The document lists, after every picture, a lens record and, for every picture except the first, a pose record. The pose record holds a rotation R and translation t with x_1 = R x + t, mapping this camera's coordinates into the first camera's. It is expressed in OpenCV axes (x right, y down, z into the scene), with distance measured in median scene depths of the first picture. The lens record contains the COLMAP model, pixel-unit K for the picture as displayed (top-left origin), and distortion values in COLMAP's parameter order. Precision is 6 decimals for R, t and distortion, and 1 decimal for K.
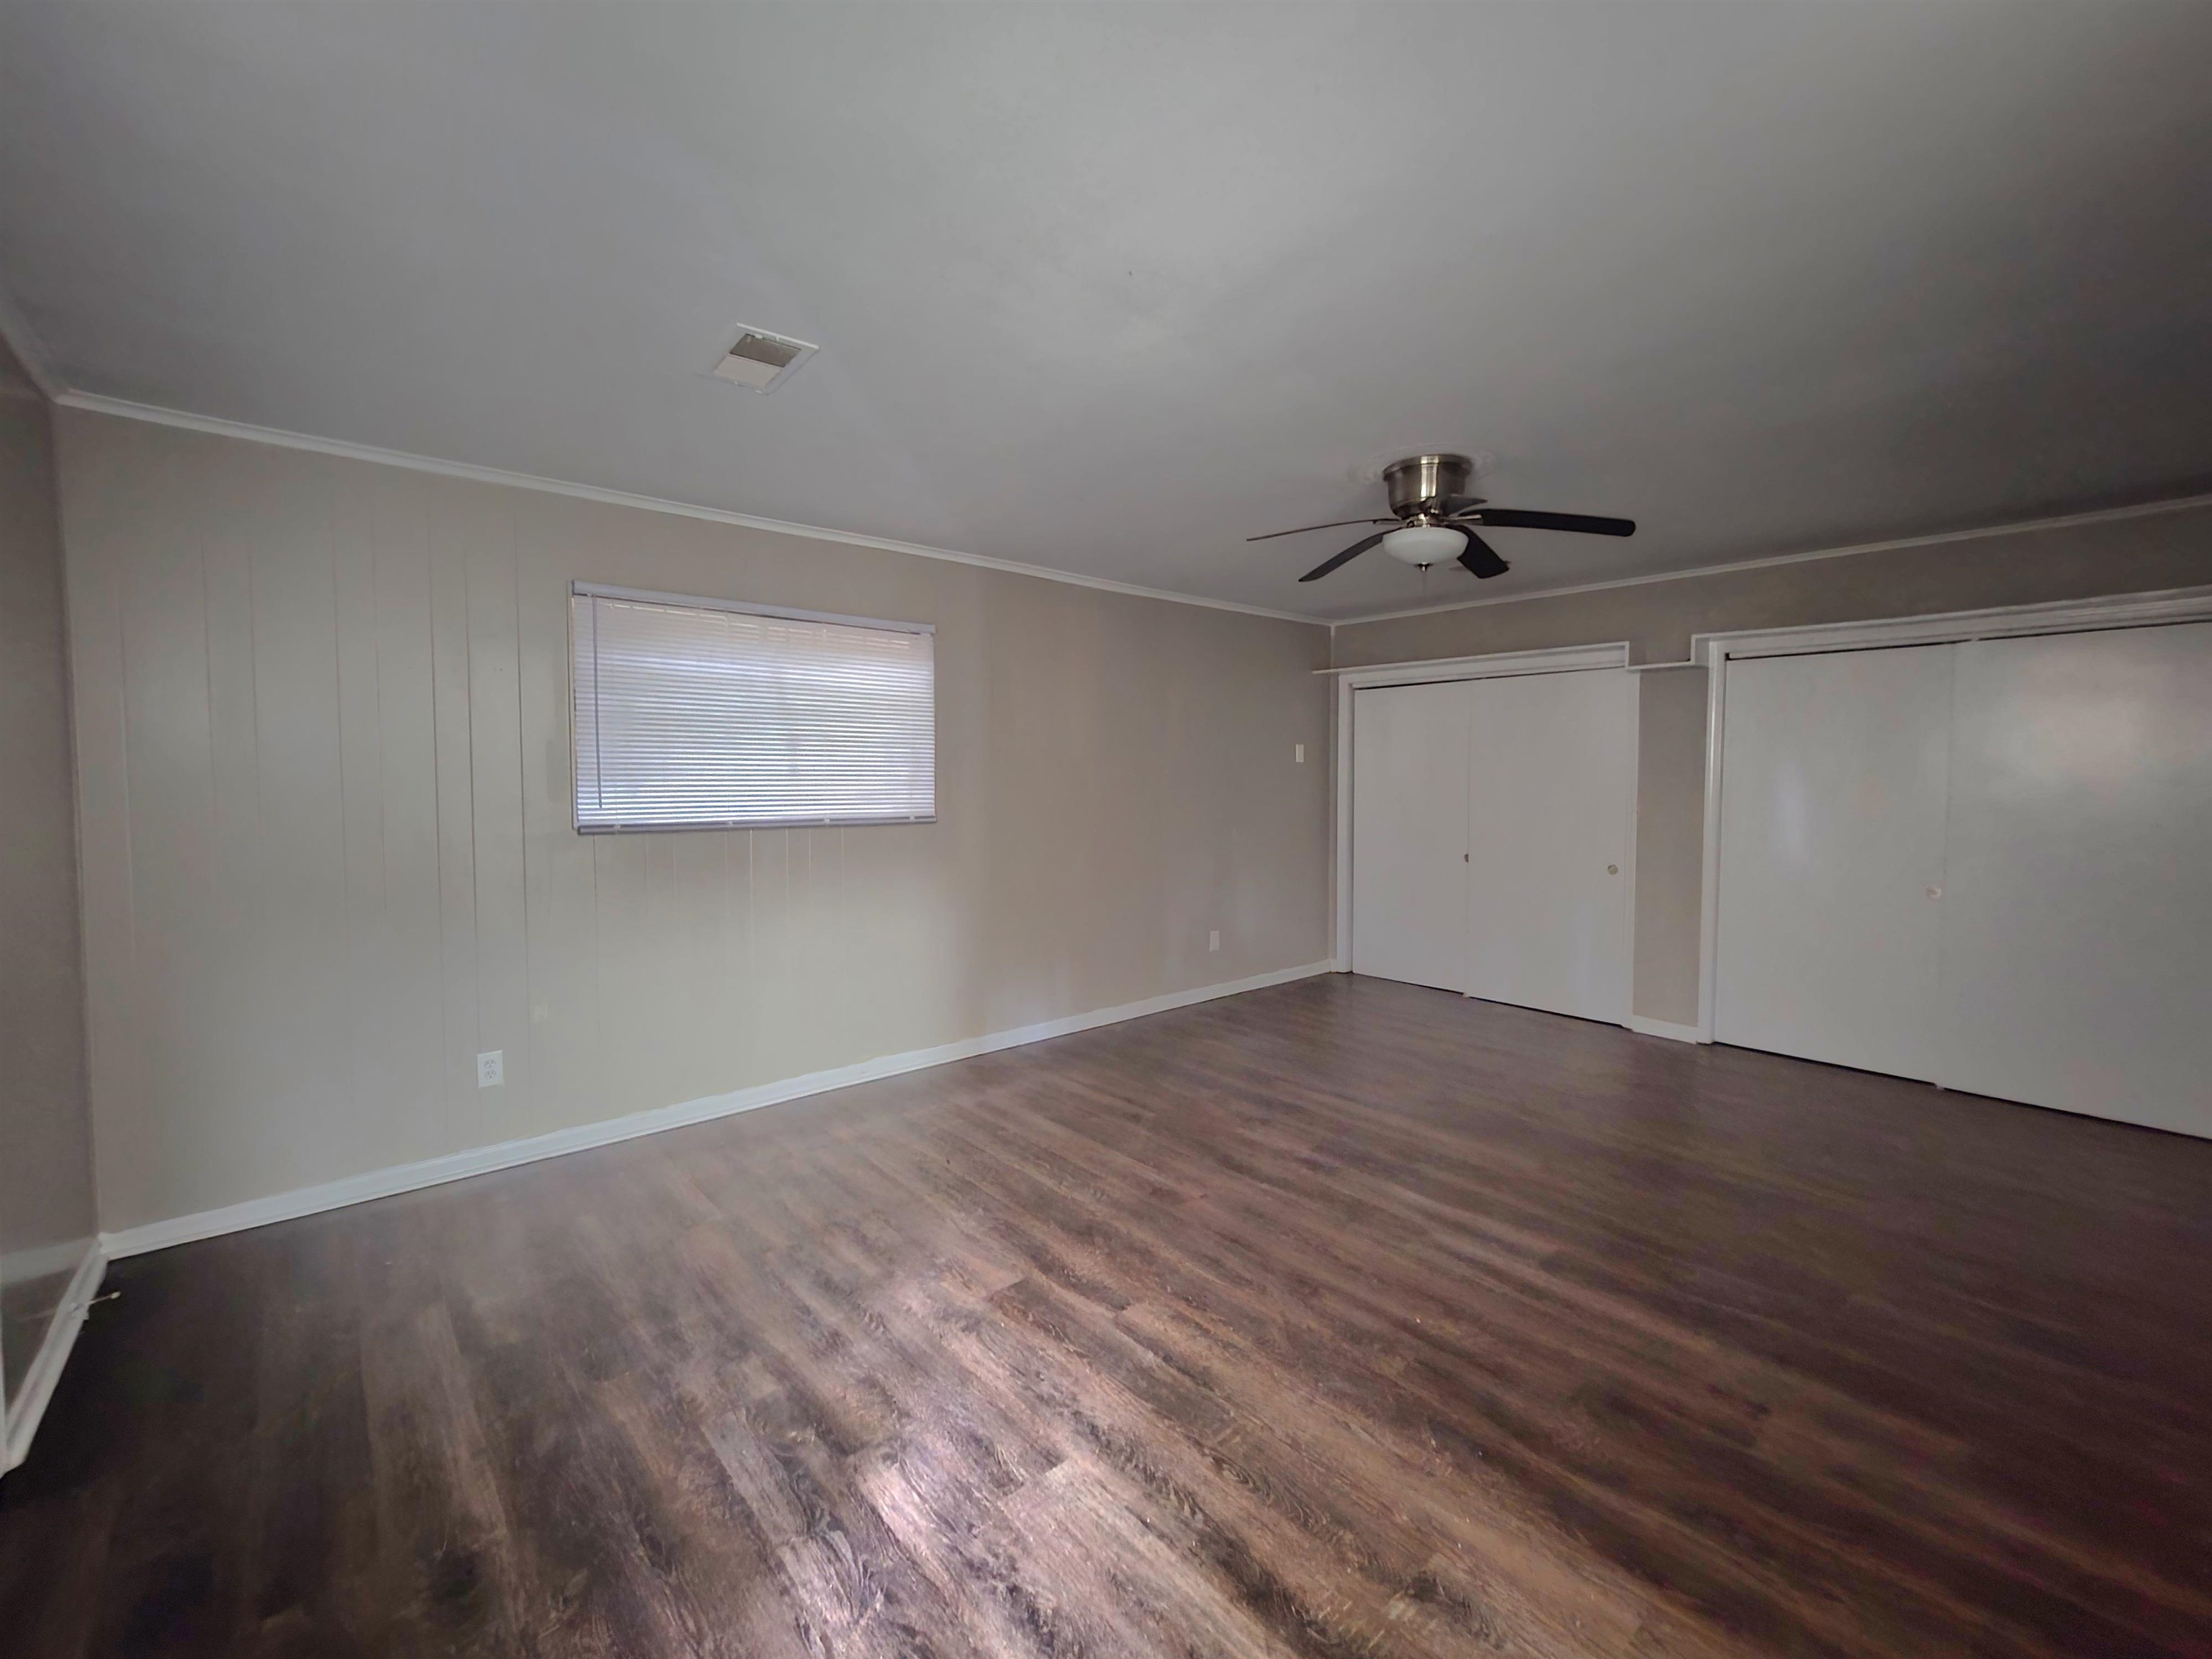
lens RADIAL K [[899.7, 0, 1122.1], [0, 899.7, 828.0], [0, 0, 1]] dist [-0.000700, -0.000700]
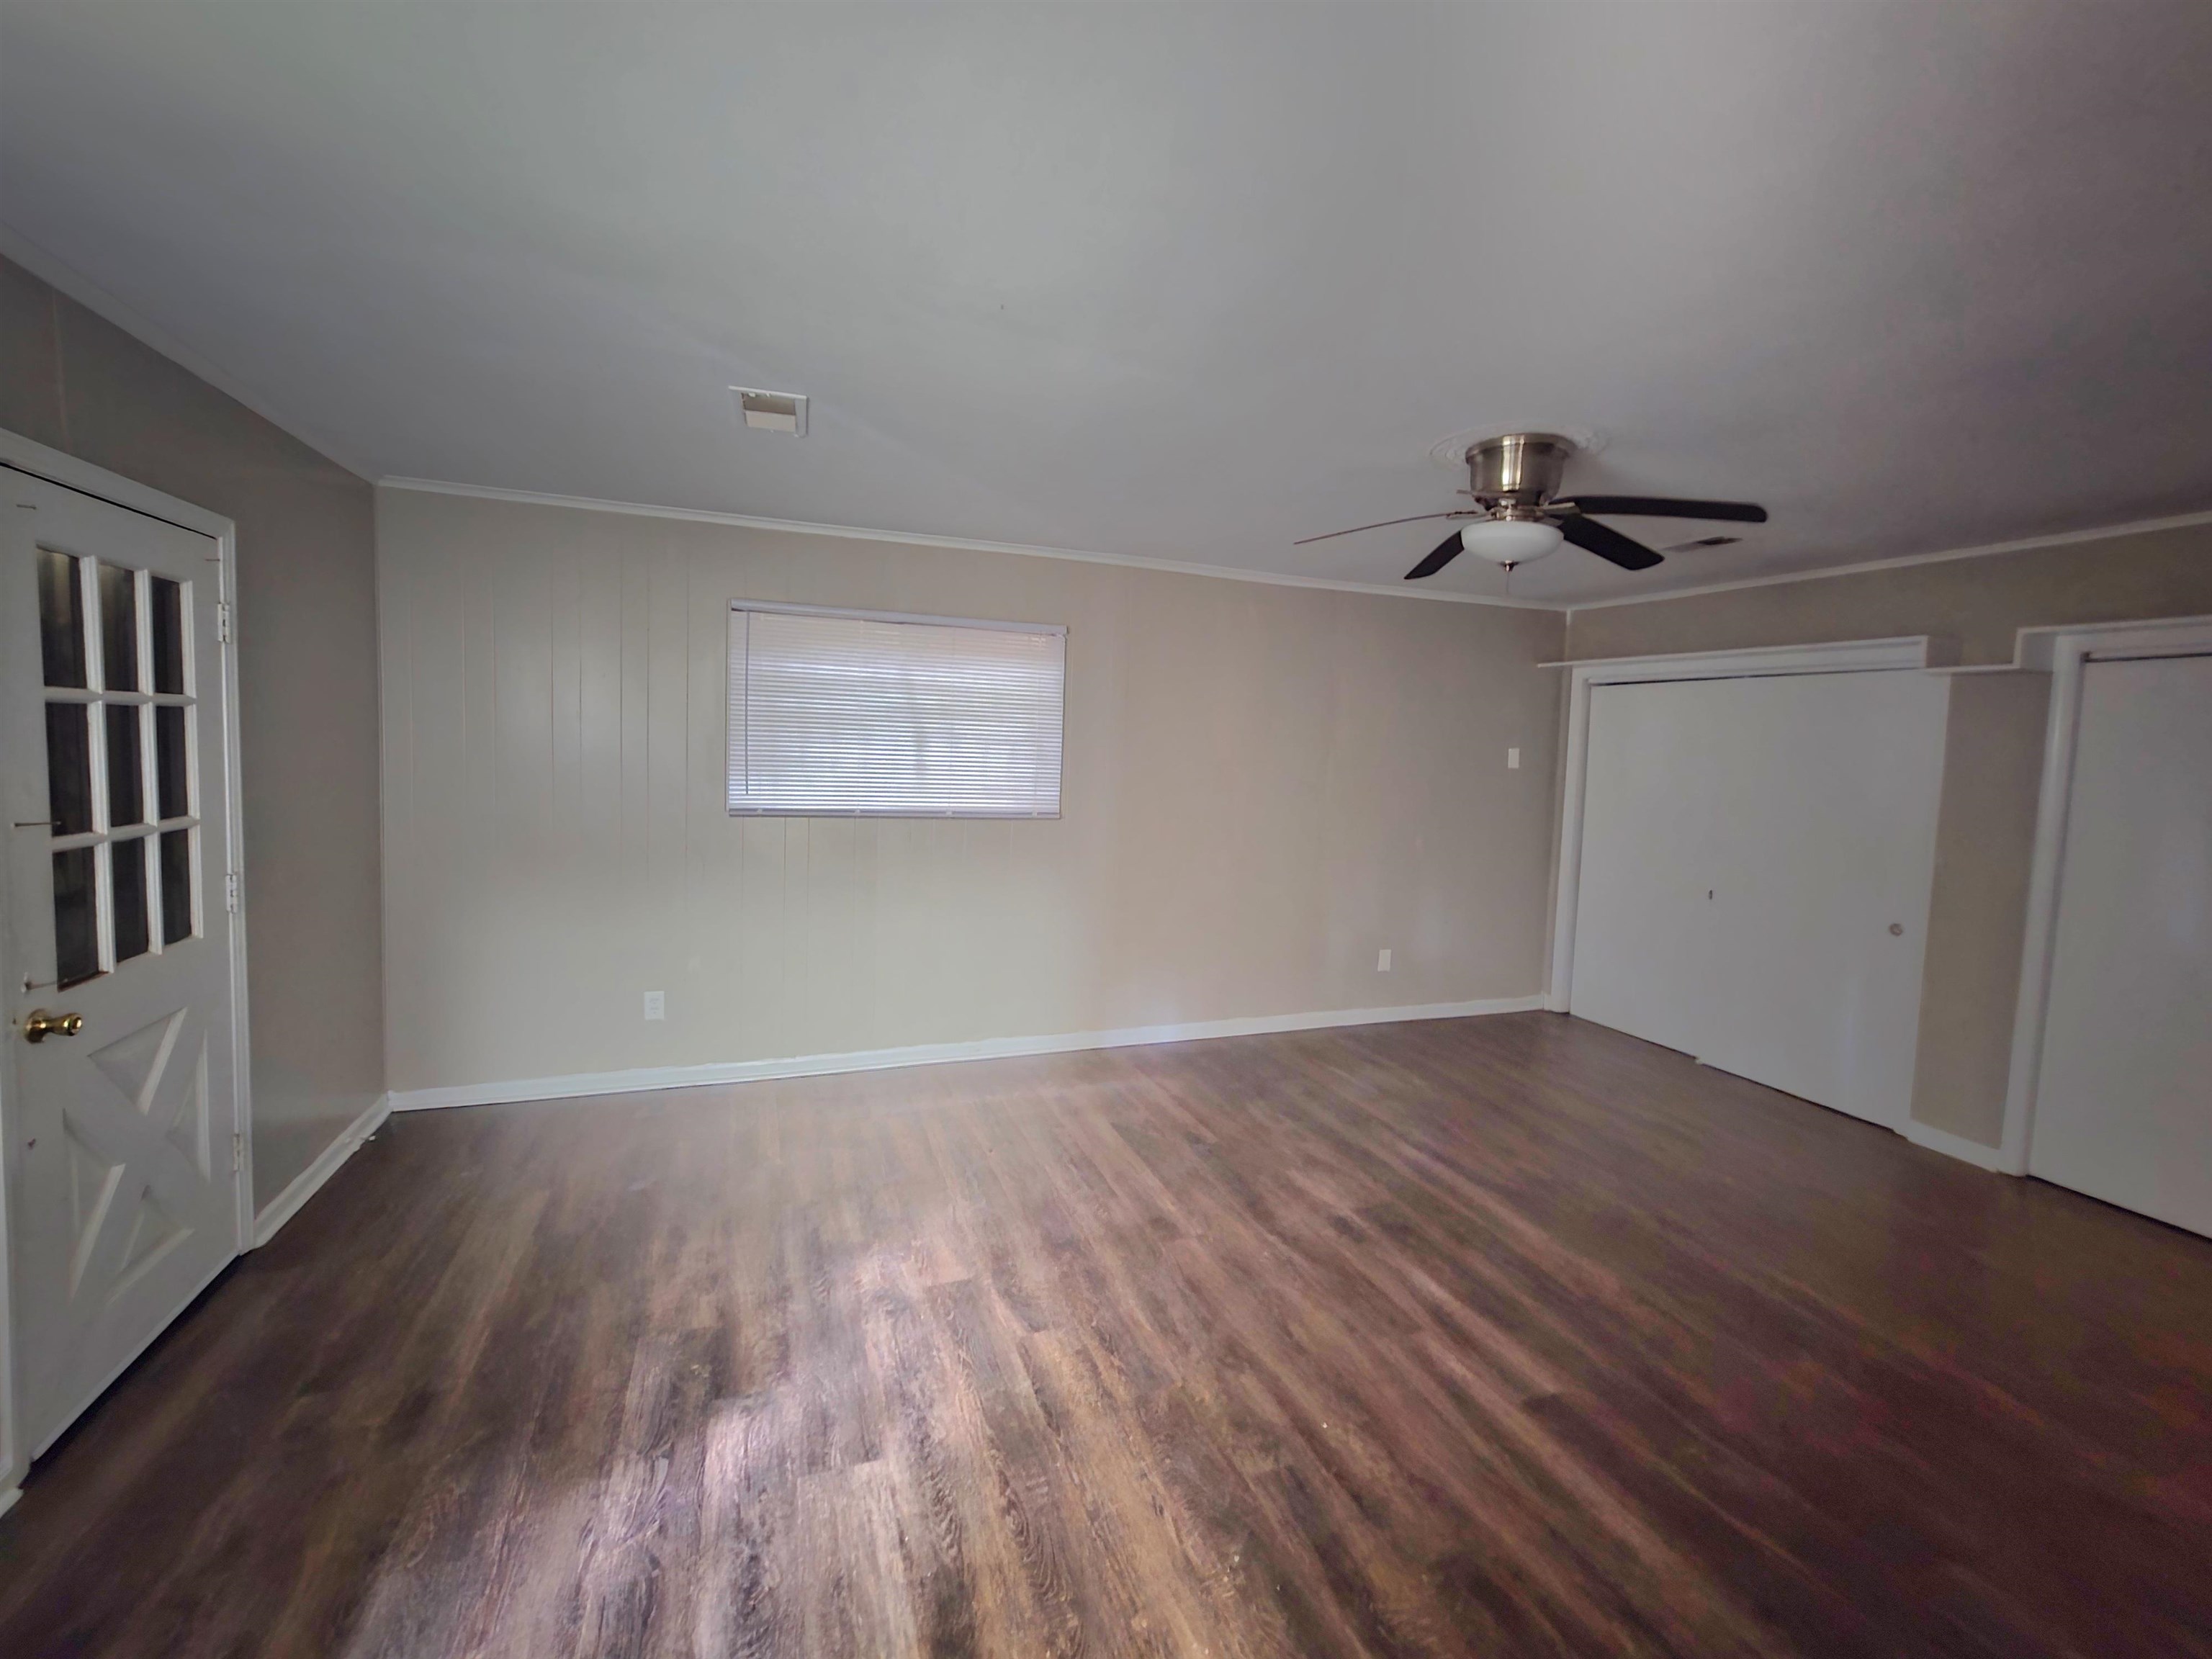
lens RADIAL K [[922.1, 0, 1130.6], [0, 922.1, 824.7], [0, 0, 1]] dist [-0.000326, -0.000427]
pose [[0.939353, 0.064819, -0.336769, 0.373199], [-0.056804, 0.997819, 0.033610, -0.065801], [0.338214, -0.012441, 0.940987, 0.063161]]
